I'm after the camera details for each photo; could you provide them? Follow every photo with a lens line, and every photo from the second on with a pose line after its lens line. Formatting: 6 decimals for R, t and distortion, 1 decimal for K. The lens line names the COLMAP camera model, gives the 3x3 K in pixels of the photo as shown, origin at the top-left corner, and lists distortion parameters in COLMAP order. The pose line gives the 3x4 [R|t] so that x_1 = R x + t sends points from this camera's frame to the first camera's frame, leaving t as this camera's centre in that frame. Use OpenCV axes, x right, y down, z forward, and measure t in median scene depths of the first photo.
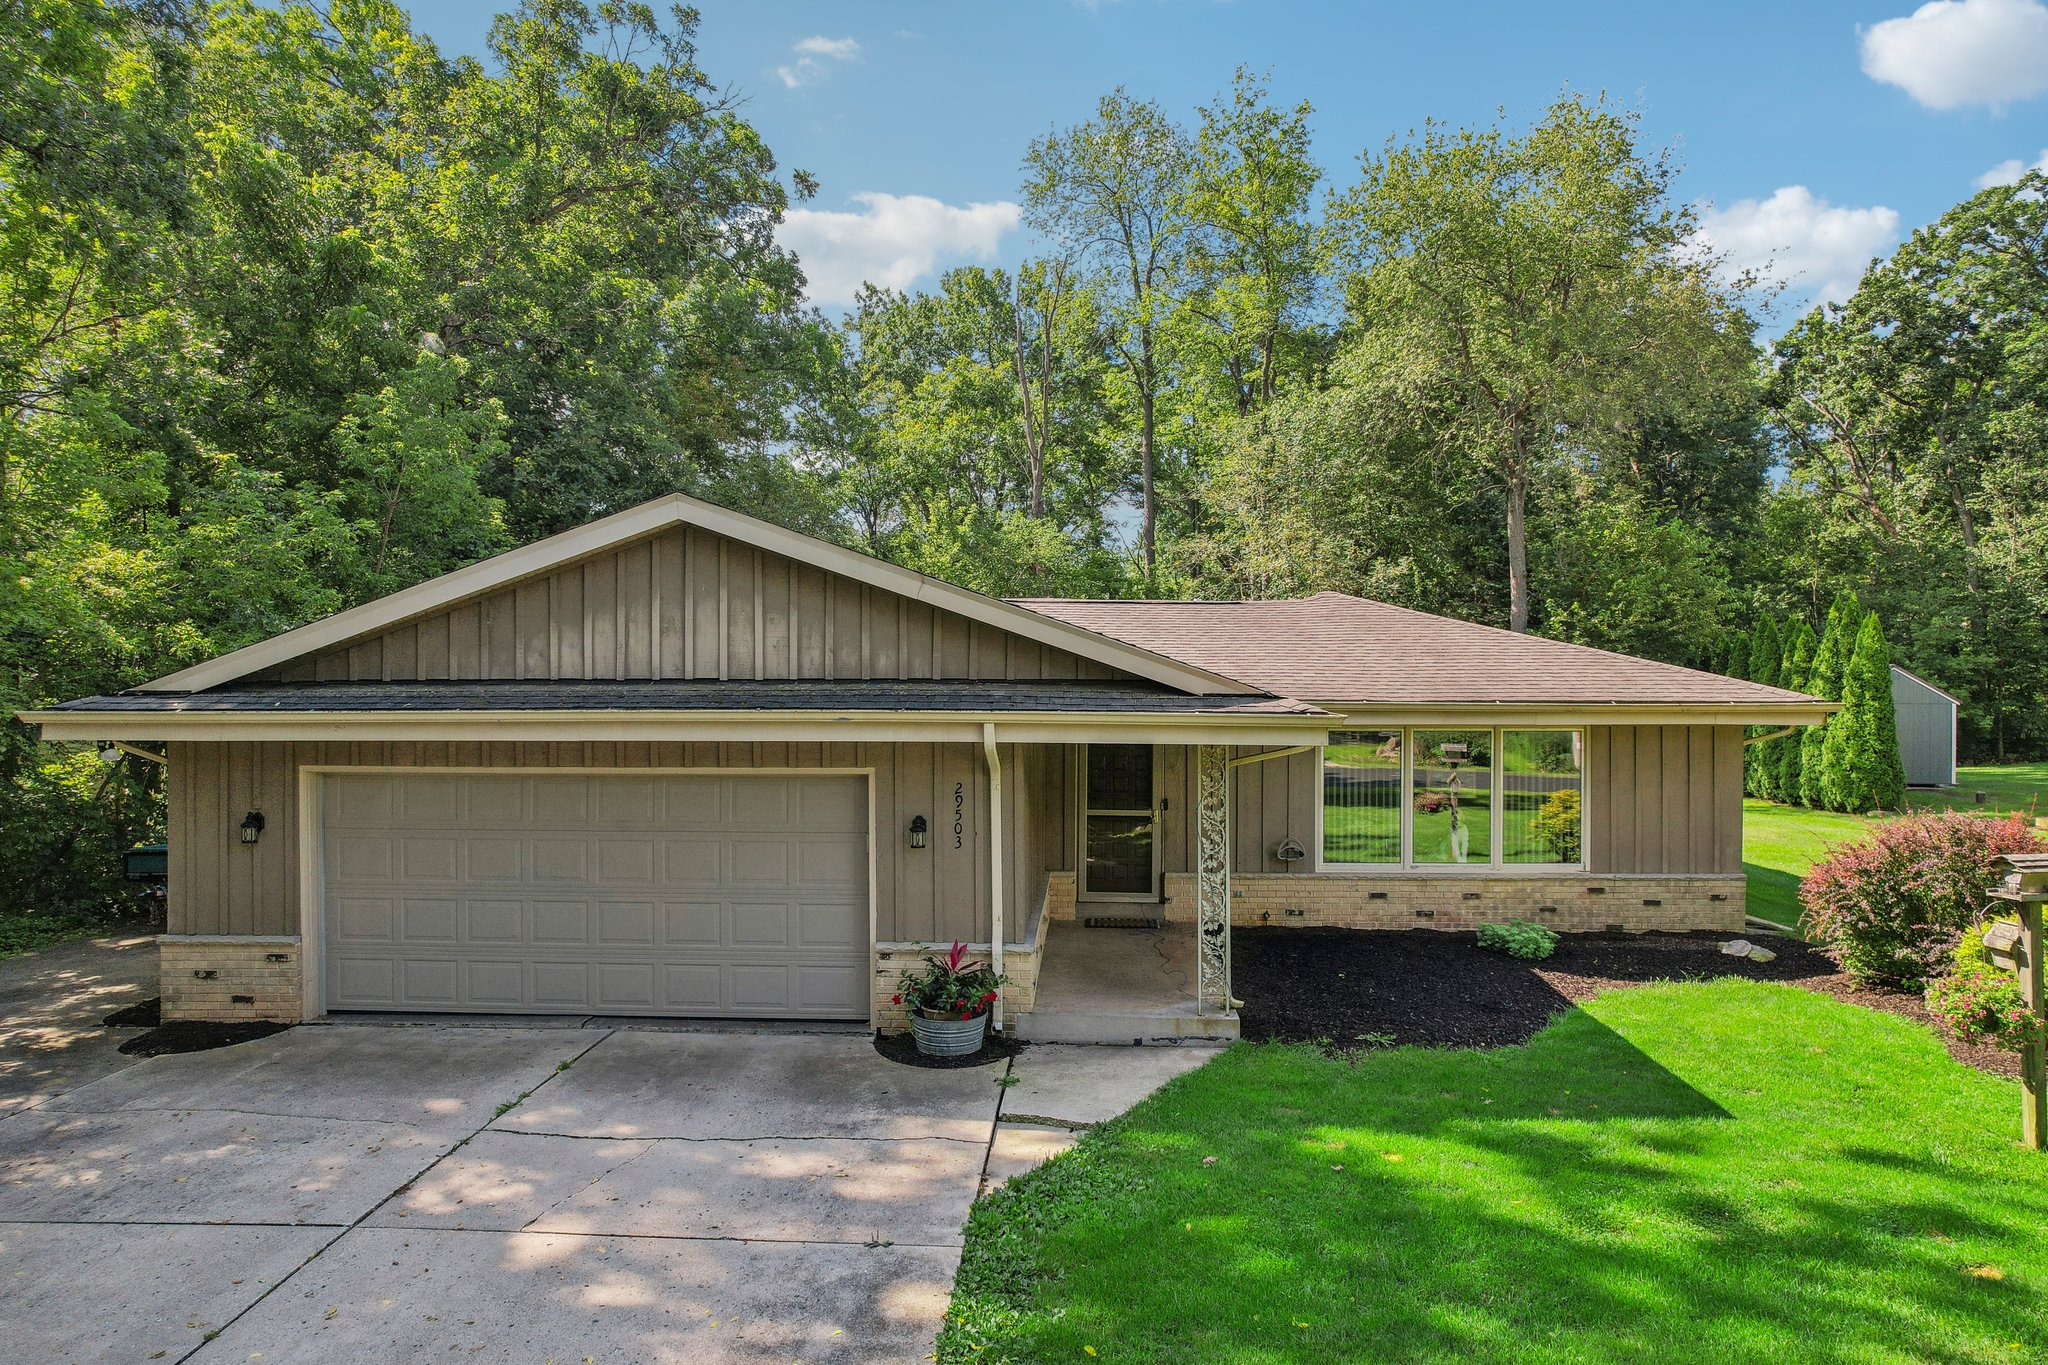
lens RADIAL K [[1327.1, 0, 1025.2], [0, 1327.1, 683.5], [0, 0, 1]] dist [-0.009726, -0.001547]
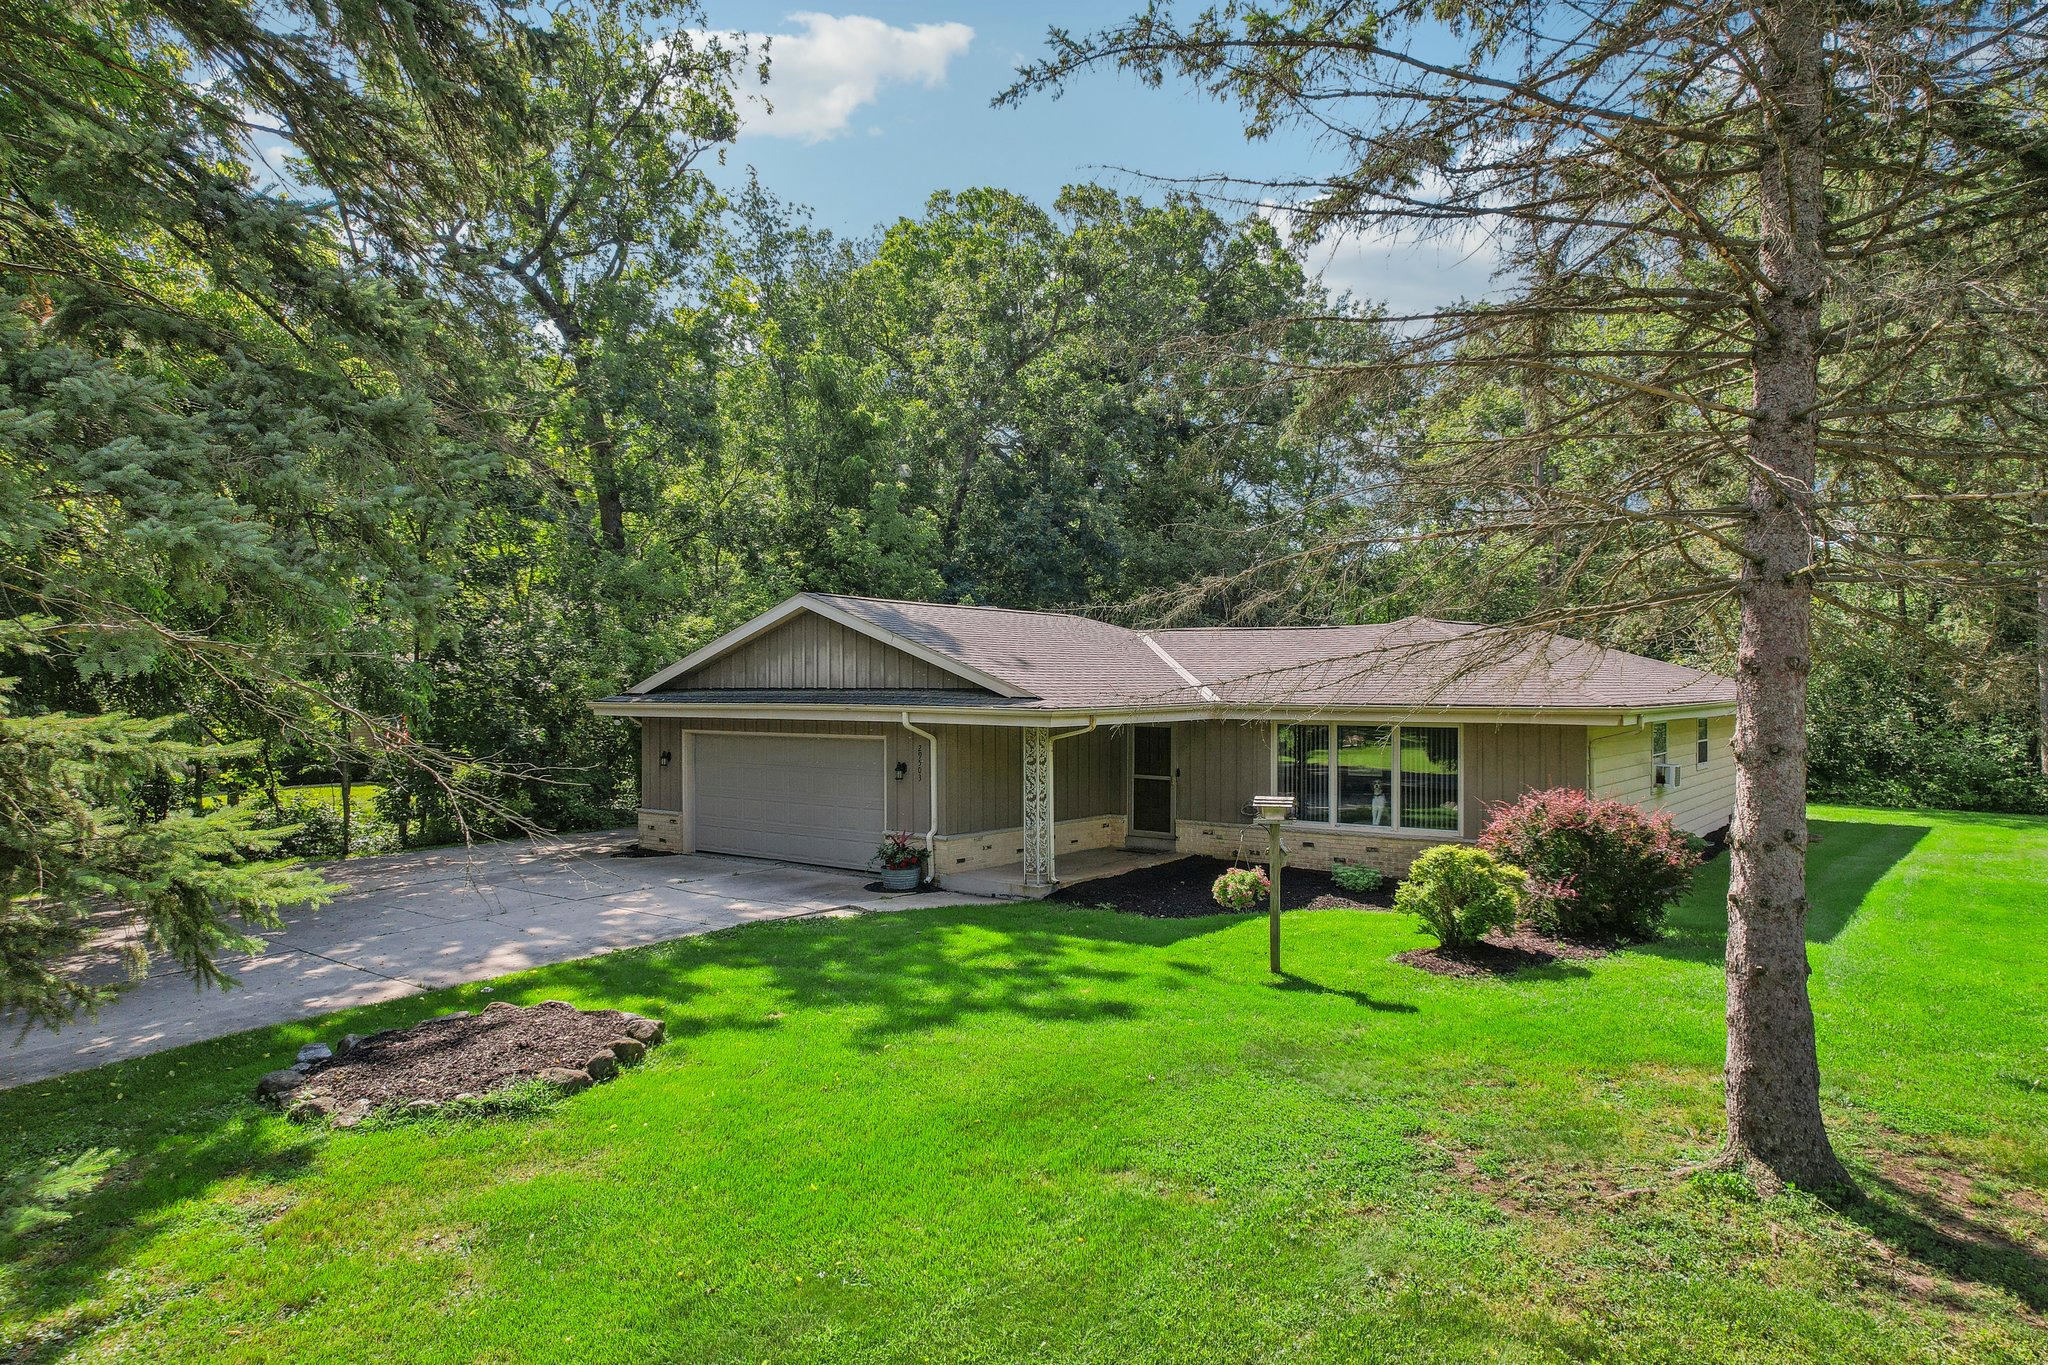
lens RADIAL K [[1327.1, 0, 1022.6], [0, 1327.1, 682.0], [0, 0, 1]] dist [-0.009726, -0.001547]
pose [[0.826568, 0.000532, -0.562837, 1.071470], [-0.002888, 0.999990, -0.003296, -0.006591], [0.562830, 0.004349, 0.826561, -0.423565]]
